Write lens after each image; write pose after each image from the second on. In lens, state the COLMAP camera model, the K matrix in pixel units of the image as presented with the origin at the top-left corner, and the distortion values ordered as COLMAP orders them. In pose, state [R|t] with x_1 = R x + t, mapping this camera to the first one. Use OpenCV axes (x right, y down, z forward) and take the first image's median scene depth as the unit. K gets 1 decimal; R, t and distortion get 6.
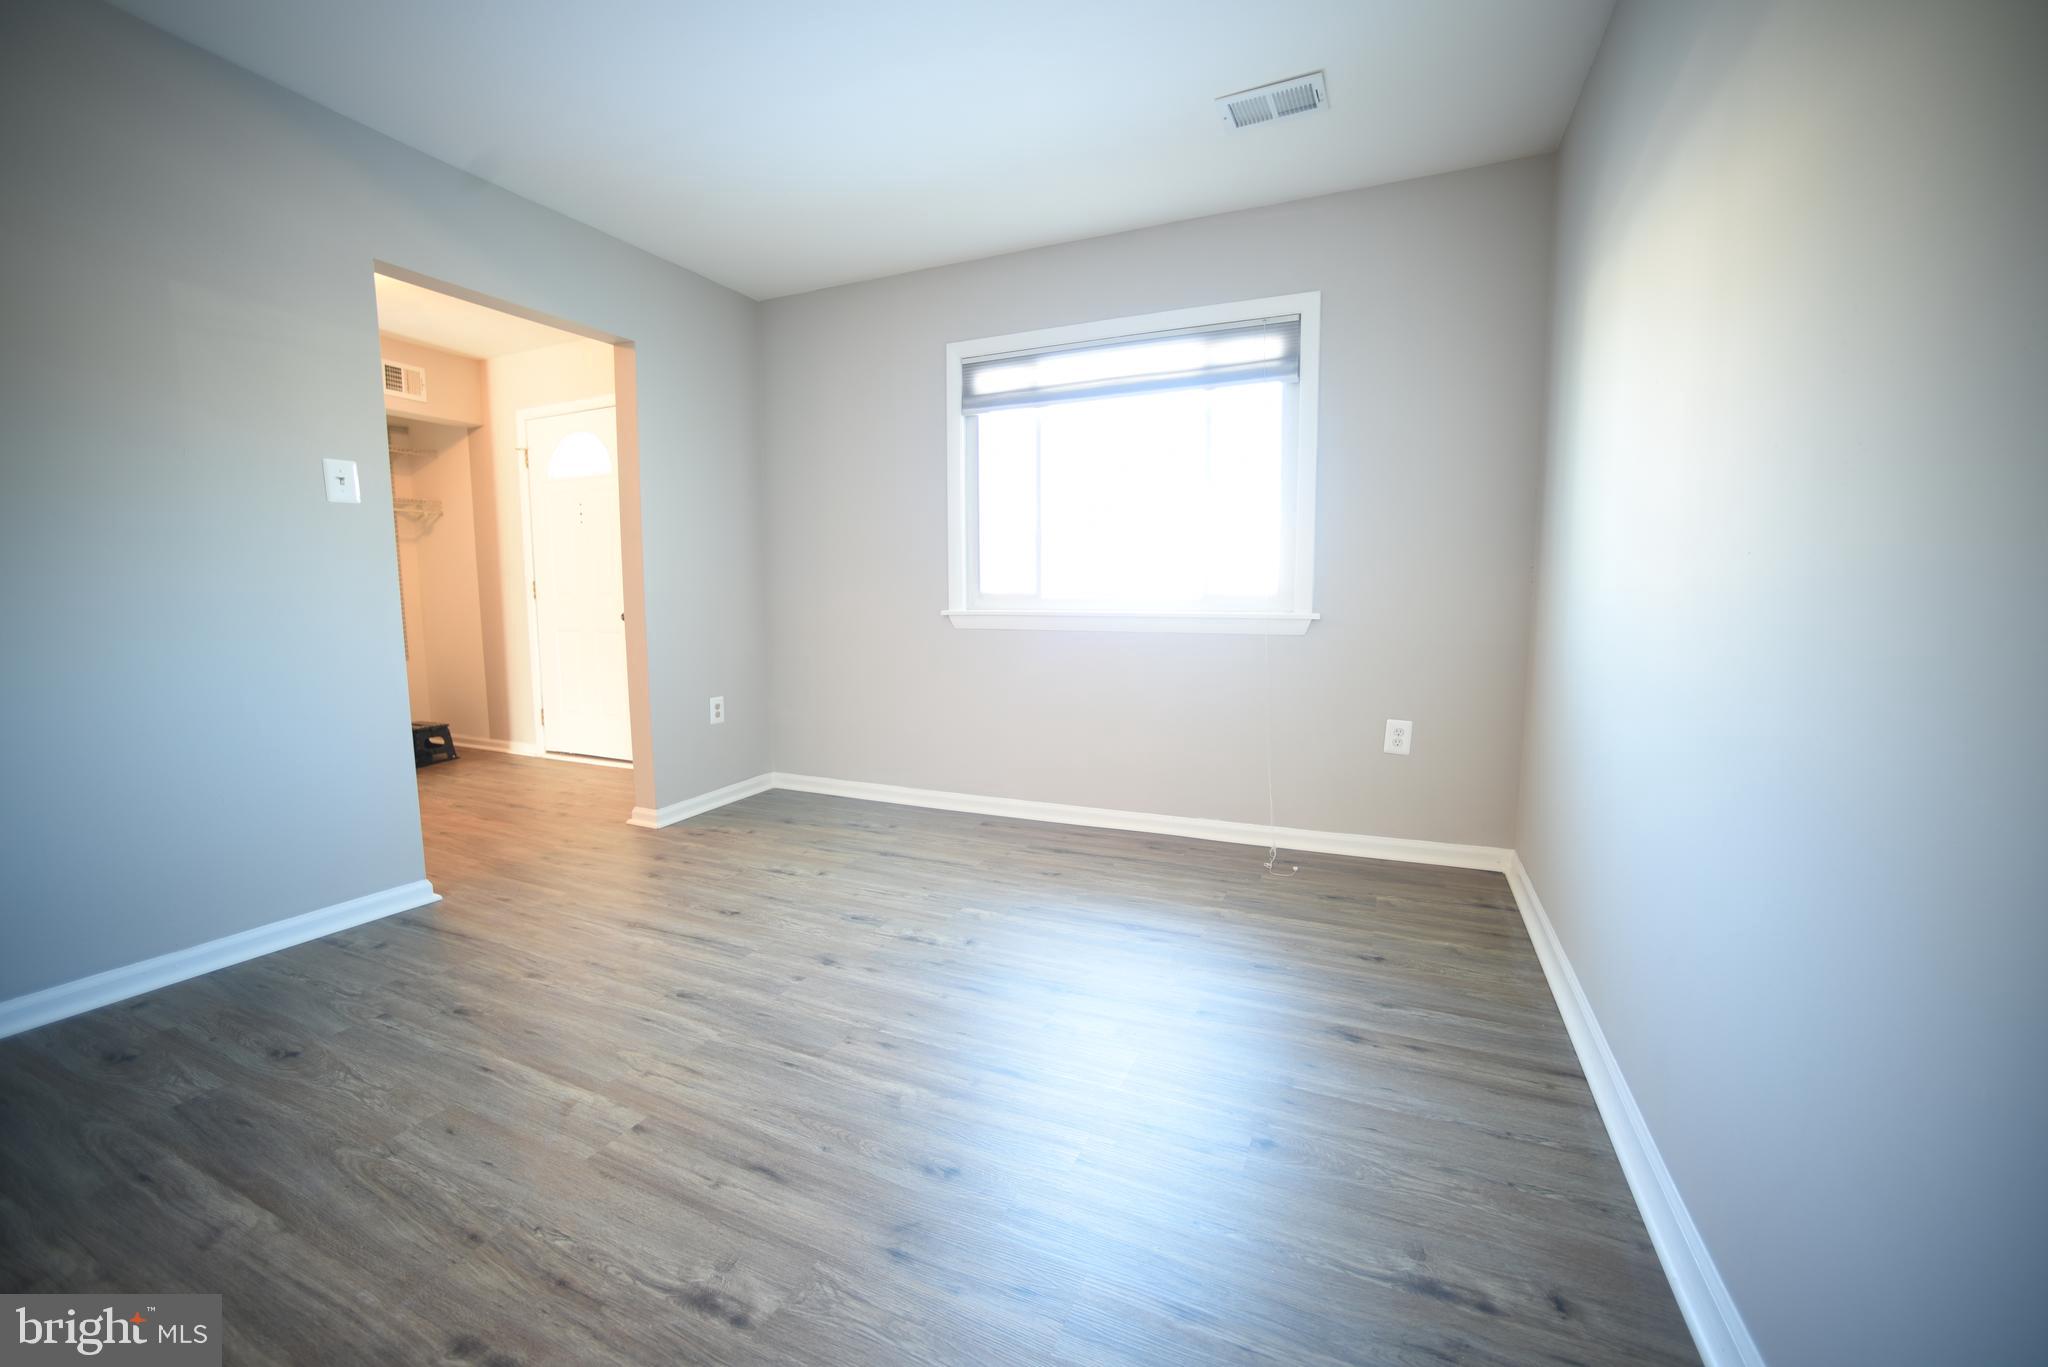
lens RADIAL K [[819.2, 0, 1017.6], [0, 819.2, 684.6], [0, 0, 1]] dist [-0.068707, 0.031102]
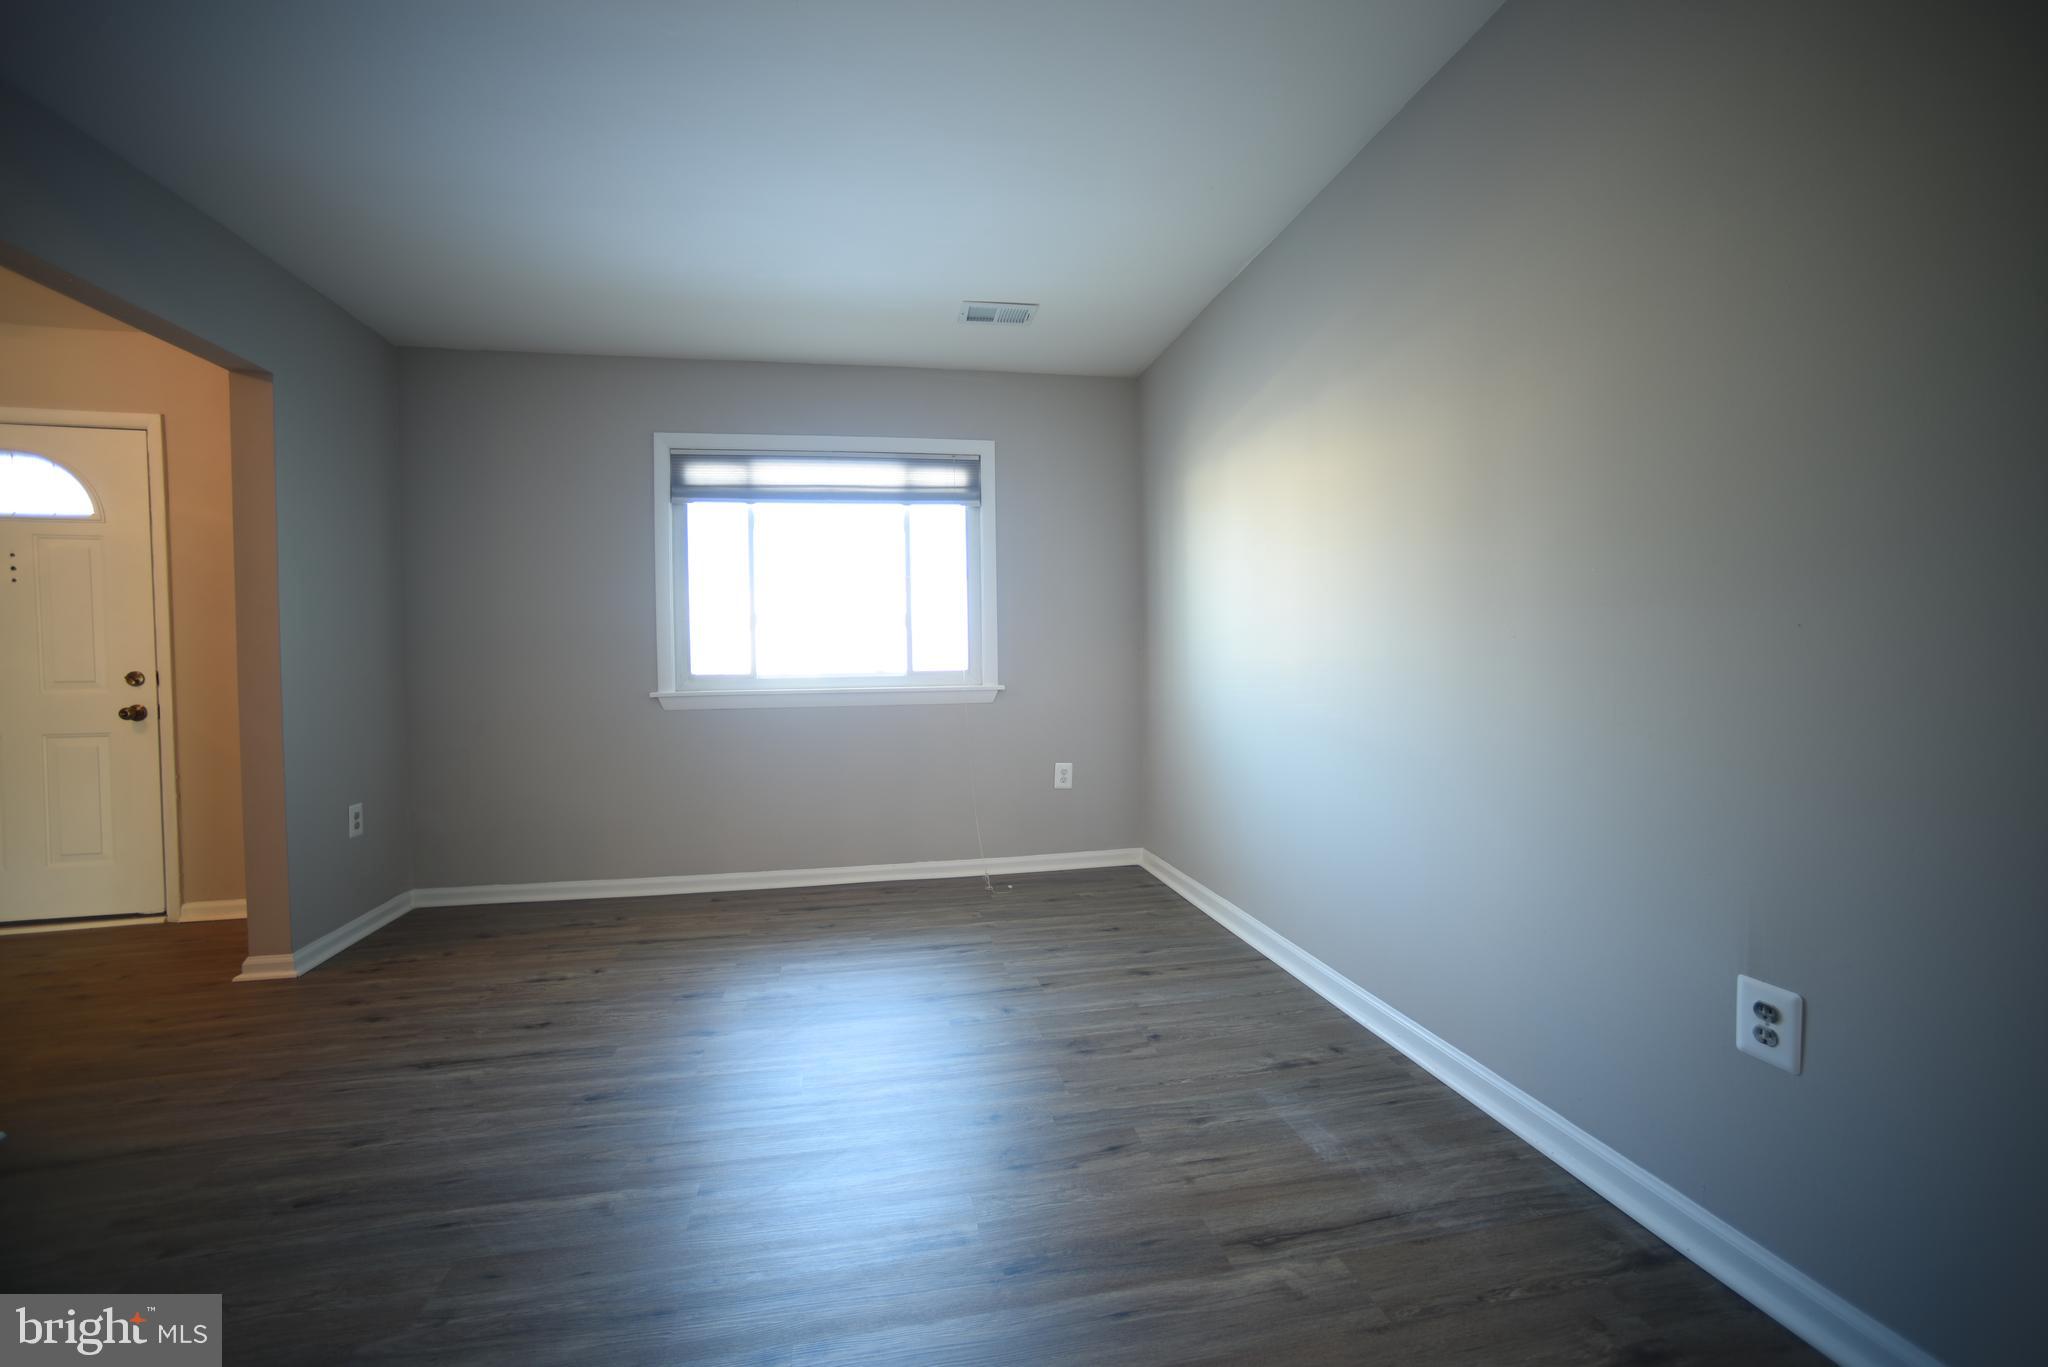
lens RADIAL K [[819.2, 0, 1017.6], [0, 819.2, 684.6], [0, 0, 1]] dist [-0.068707, 0.031102]
pose [[0.816627, -0.024250, 0.576656, -0.358408], [0.077698, 0.994641, -0.068203, 0.001728], [-0.571912, 0.100501, 0.814135, -0.069760]]
